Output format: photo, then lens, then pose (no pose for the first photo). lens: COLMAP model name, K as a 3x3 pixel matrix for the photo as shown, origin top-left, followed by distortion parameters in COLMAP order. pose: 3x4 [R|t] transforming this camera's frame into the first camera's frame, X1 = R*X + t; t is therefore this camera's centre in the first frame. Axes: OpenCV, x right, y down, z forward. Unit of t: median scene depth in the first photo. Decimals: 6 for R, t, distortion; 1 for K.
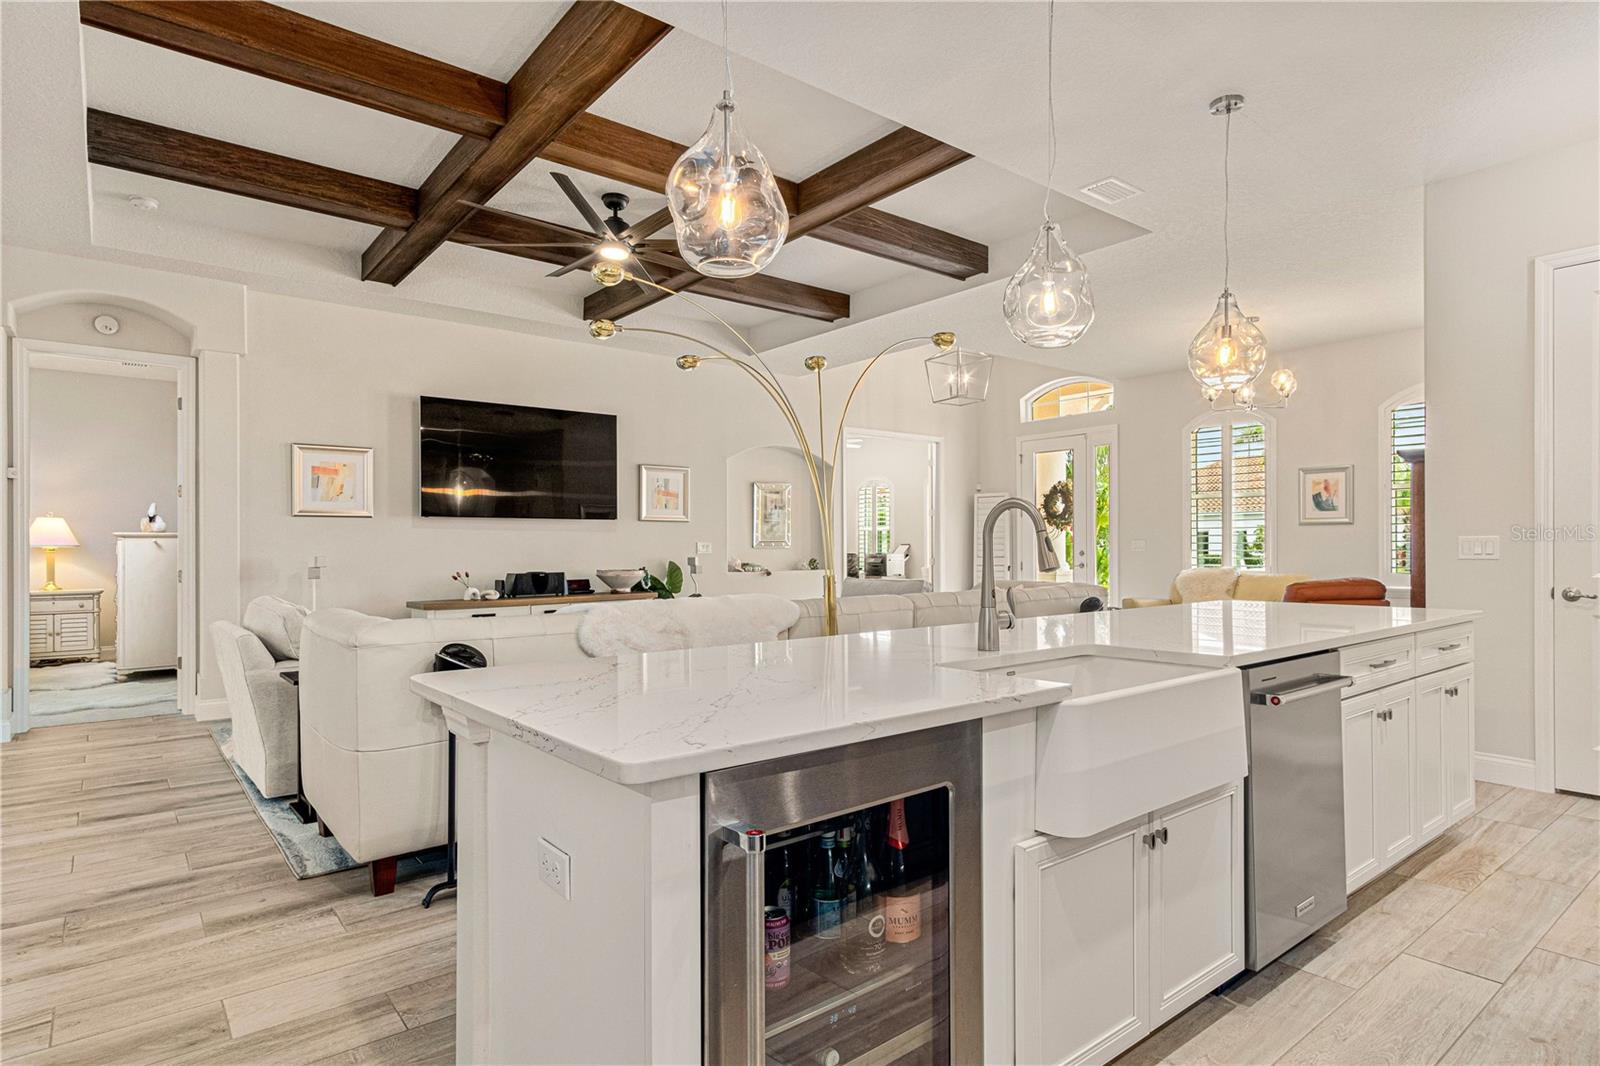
lens RADIAL K [[862.6, 0, 797.7], [0, 862.6, 544.7], [0, 0, 1]] dist [-0.001968, -0.000435]
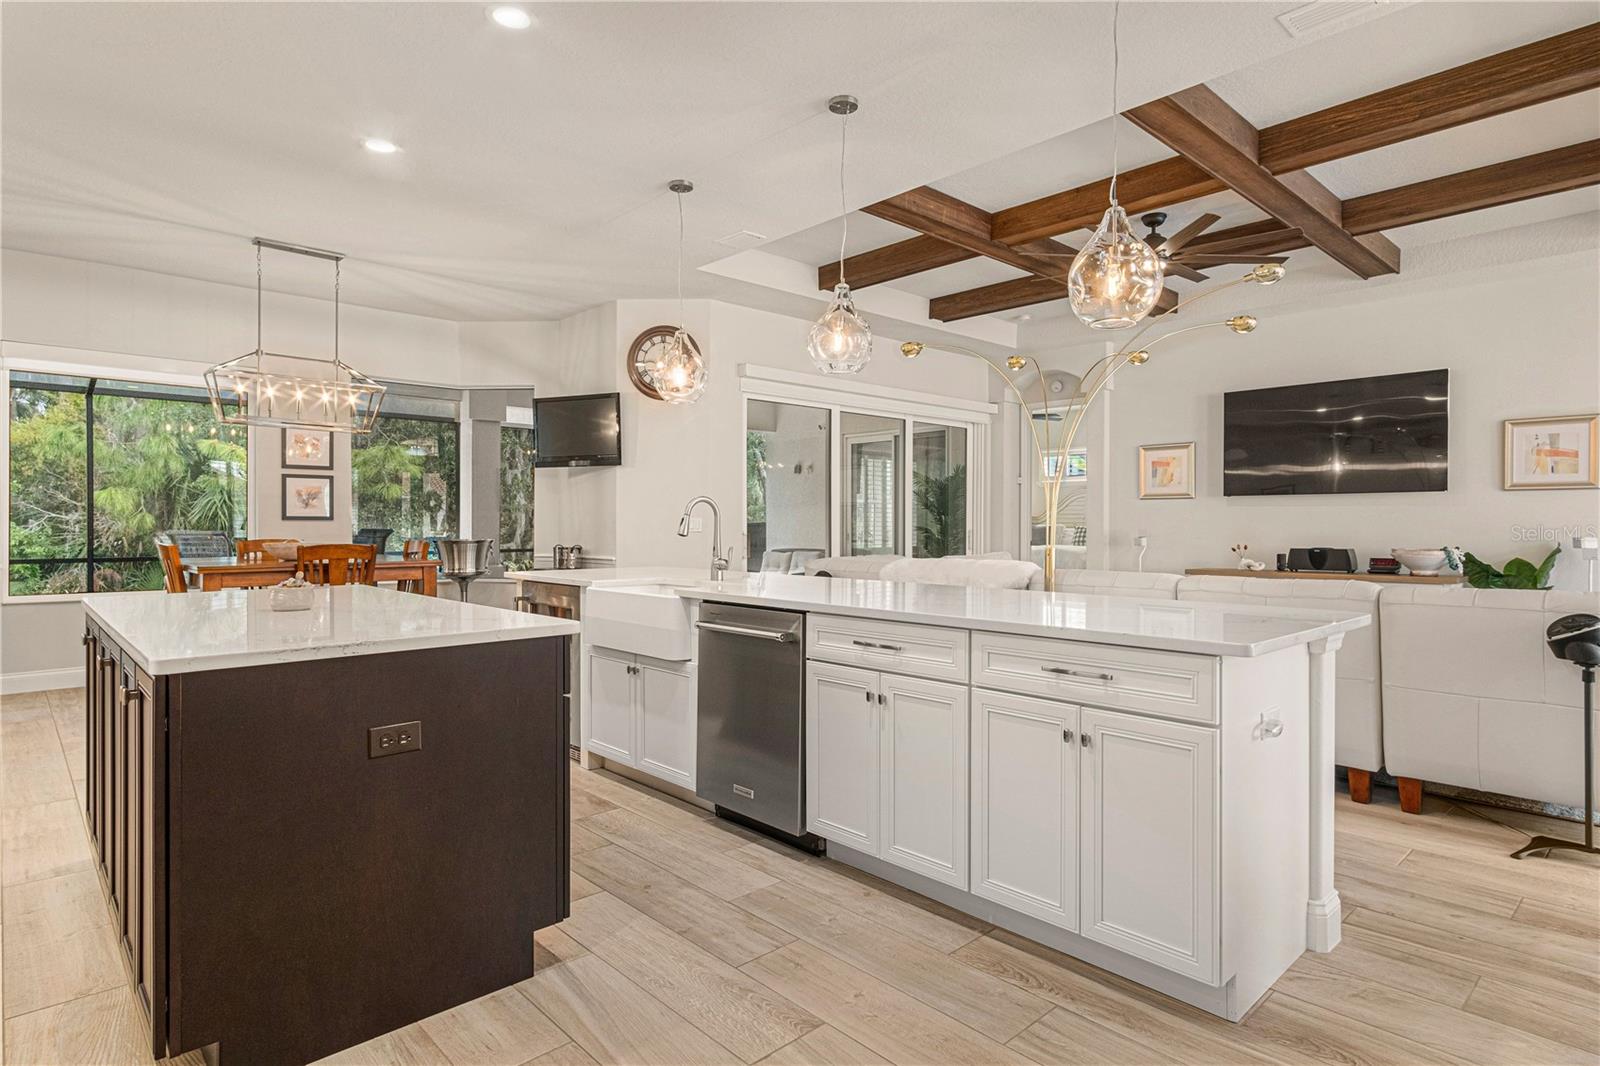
lens RADIAL K [[844.7, 0, 800.0], [0, 844.7, 533.0], [0, 0, 1]] dist [-0.000115, 0.000096]
pose [[0.066629, 0.015377, -0.997659, 0.603542], [0.001556, 0.999878, 0.015515, -0.001412], [0.997777, -0.002587, 0.066597, 0.315615]]
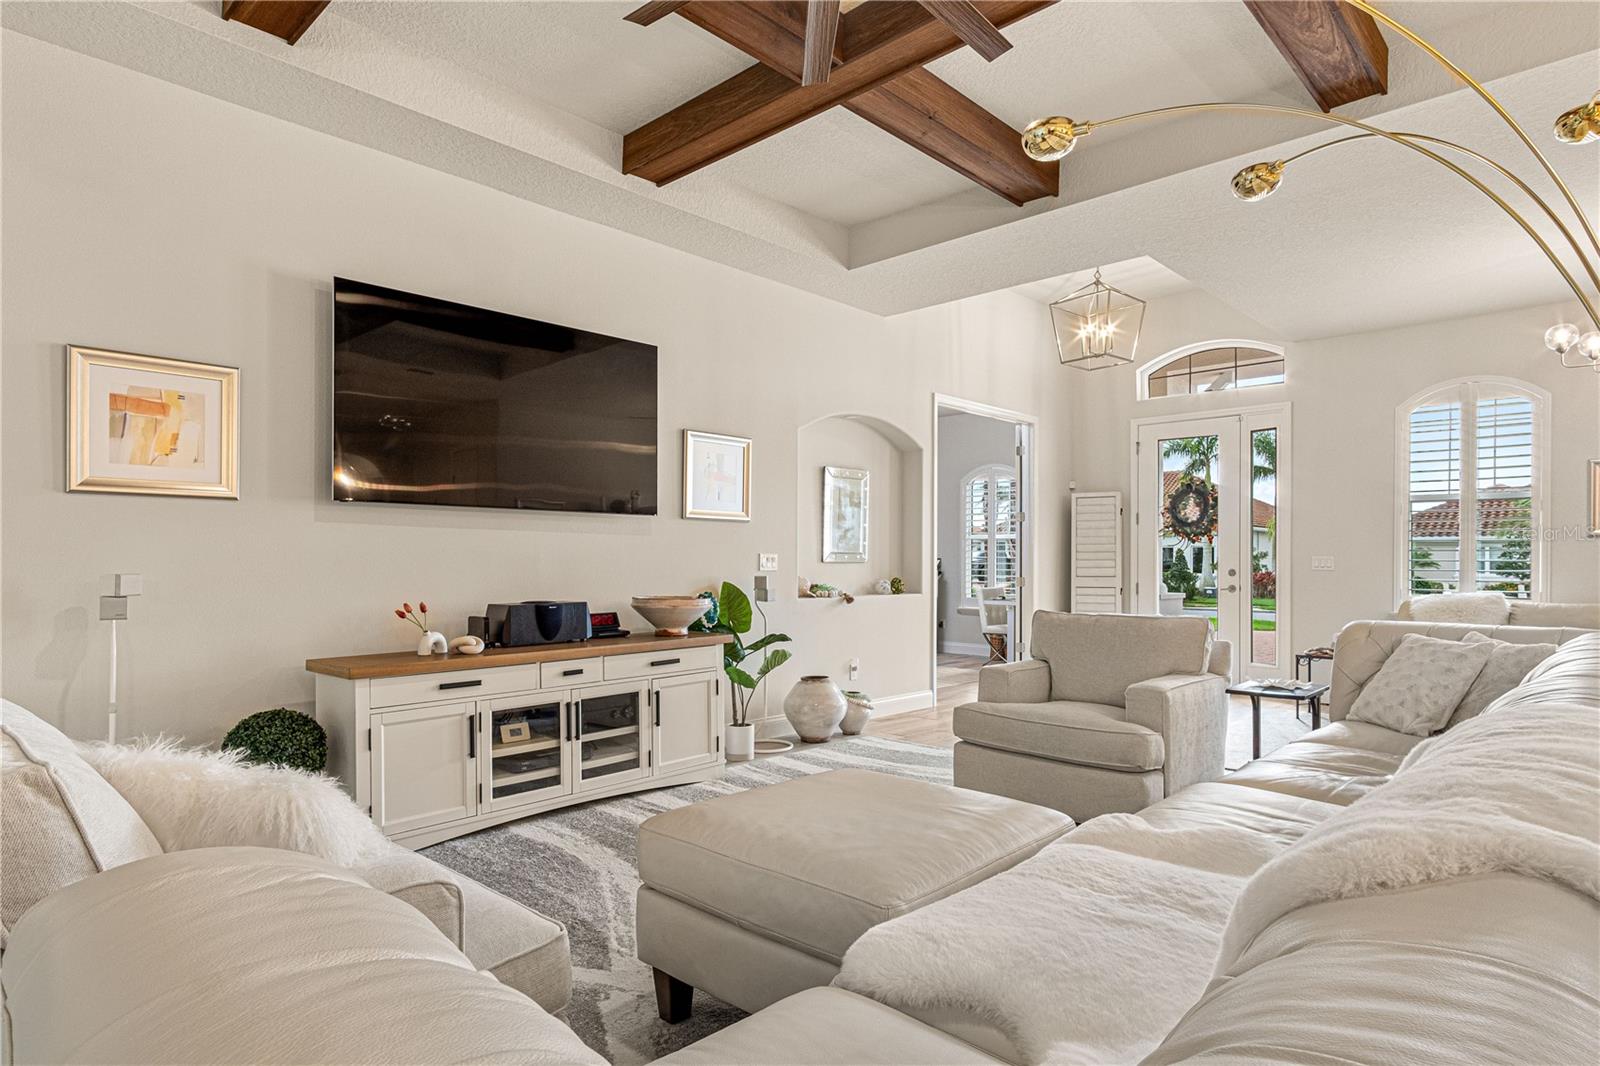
lens RADIAL K [[897.2, 0, 800.6], [0, 897.2, 553.8], [0, 0, 1]] dist [0.005369, 0.000194]
pose [[0.990255, 0.009175, 0.138961, -0.203561], [-0.008430, 0.999947, -0.005948, 0.001651], [-0.139009, 0.004718, 0.990280, 0.363799]]
